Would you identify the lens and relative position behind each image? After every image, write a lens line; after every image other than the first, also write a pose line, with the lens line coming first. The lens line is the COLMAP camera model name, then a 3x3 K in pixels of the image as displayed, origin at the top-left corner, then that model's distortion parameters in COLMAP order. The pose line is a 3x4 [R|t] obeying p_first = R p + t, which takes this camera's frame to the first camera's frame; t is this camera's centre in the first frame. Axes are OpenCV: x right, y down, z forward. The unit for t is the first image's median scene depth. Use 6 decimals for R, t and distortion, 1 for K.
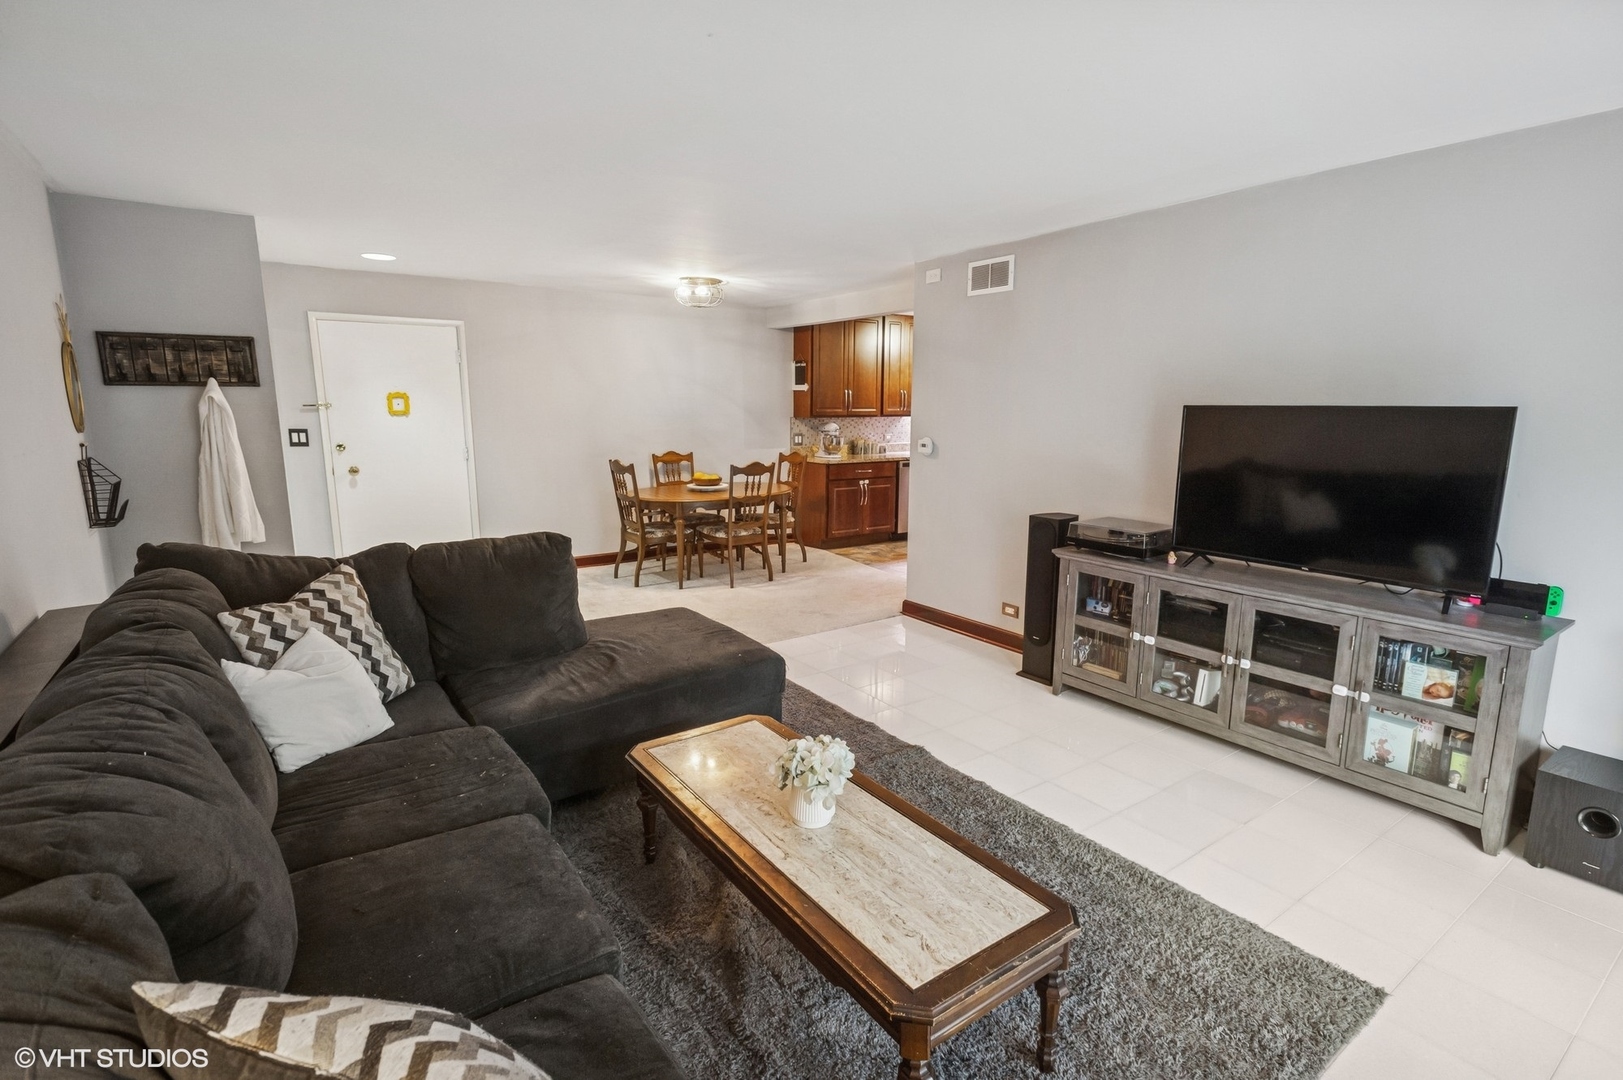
lens RADIAL K [[765.2, 0, 808.3], [0, 765.2, 521.8], [0, 0, 1]] dist [0.002345, 0.000183]
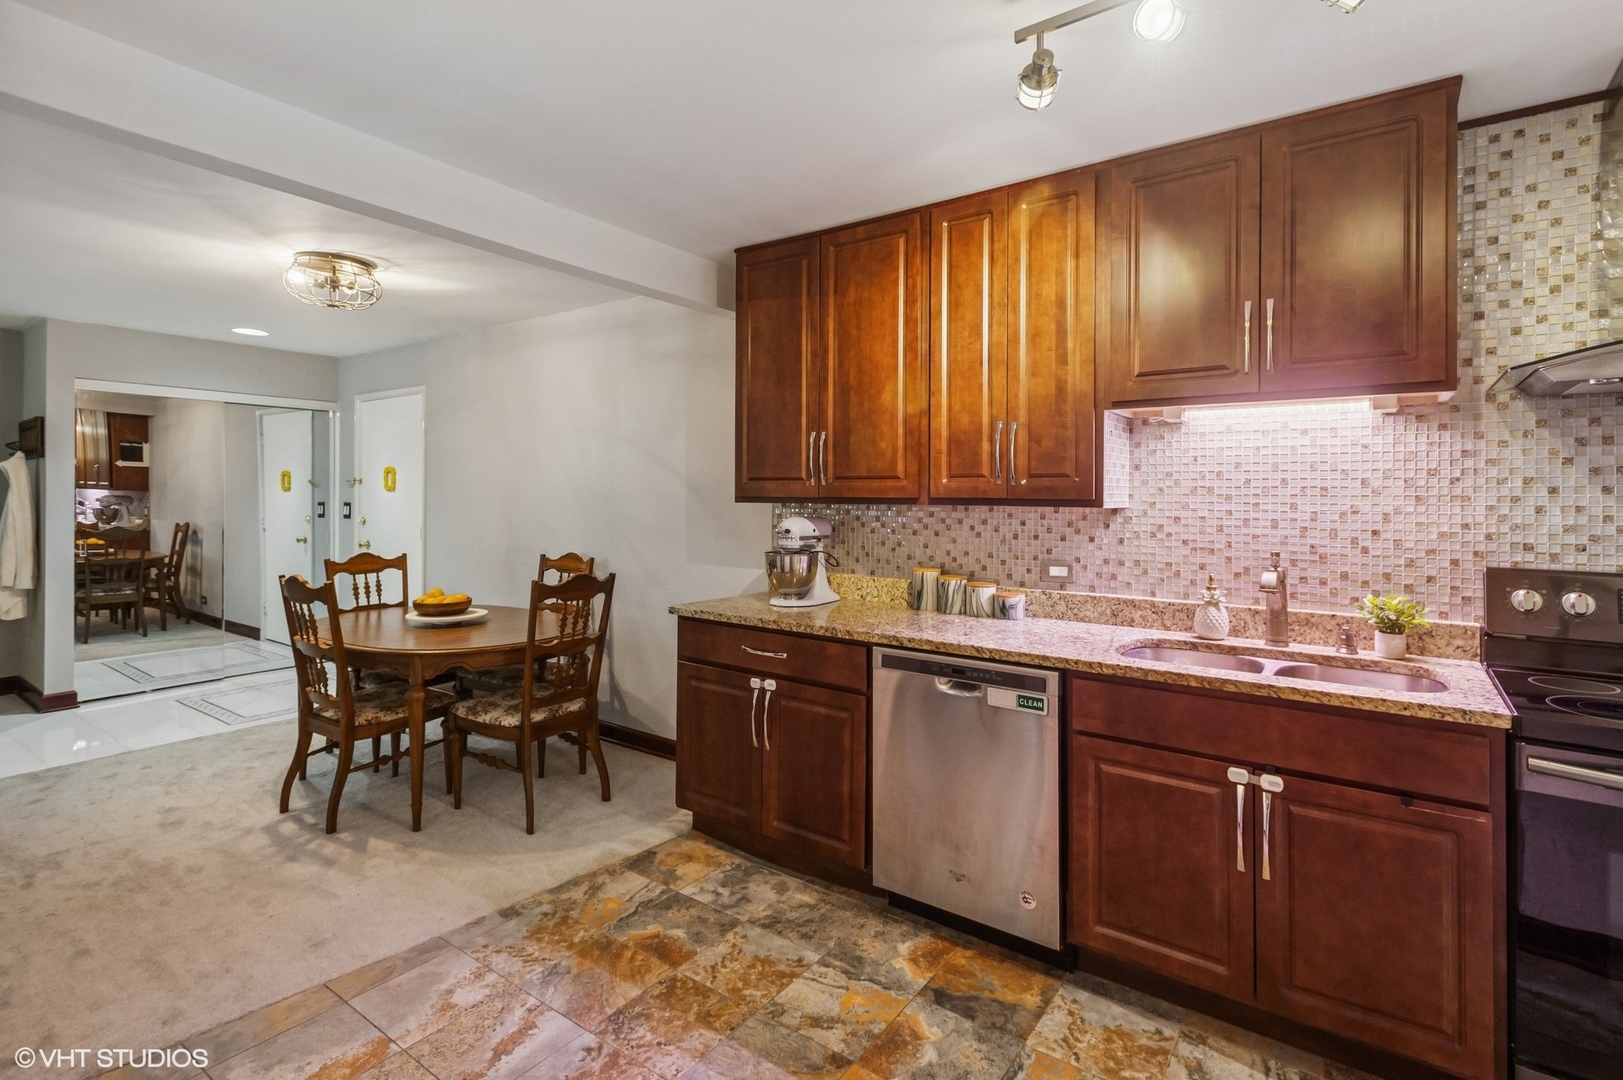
lens RADIAL K [[761.3, 0, 813.2], [0, 761.3, 498.5], [0, 0, 1]] dist [0.000622, 0.000217]
pose [[0.332450, 0.004482, -0.943110, 0.545123], [-0.149450, 0.987604, -0.047988, -0.162664], [0.931204, 0.156901, 0.328999, 1.181073]]
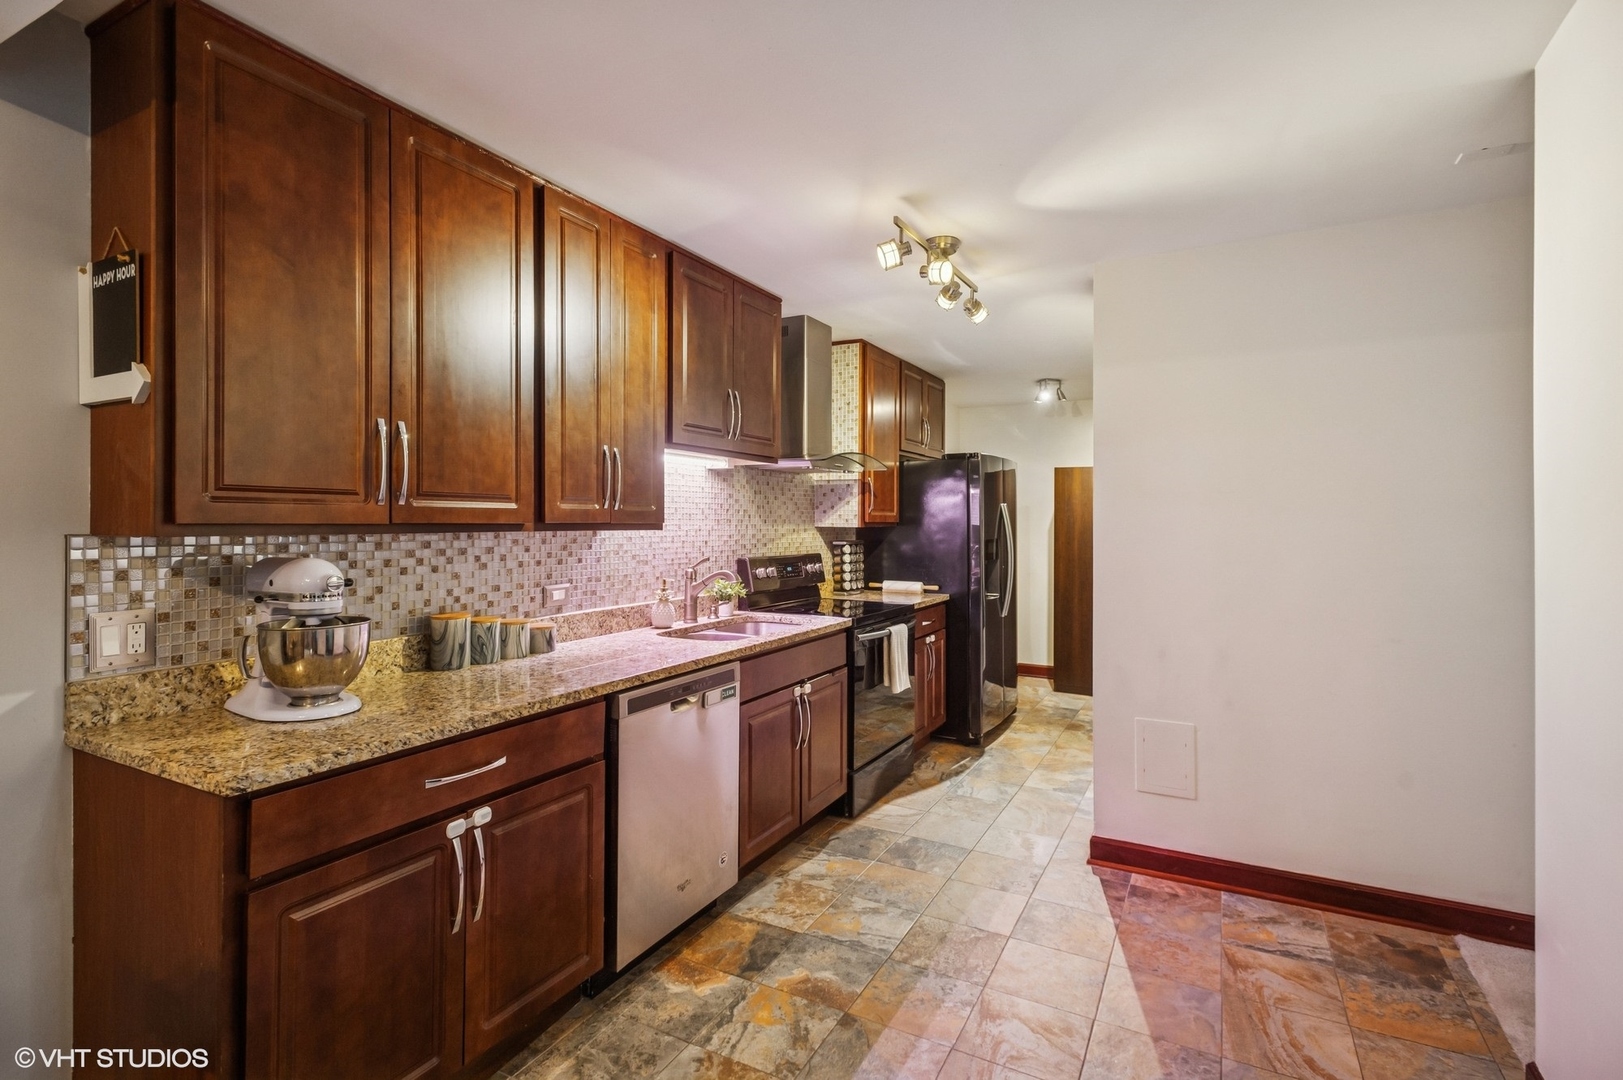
lens RADIAL K [[765.2, 0, 808.3], [0, 765.2, 521.8], [0, 0, 1]] dist [0.002345, 0.000183]
pose [[0.892220, 0.000189, 0.451602, 0.079969], [0.068488, 0.988377, -0.135723, -0.133517], [-0.446378, 0.152024, 0.881836, 0.989701]]
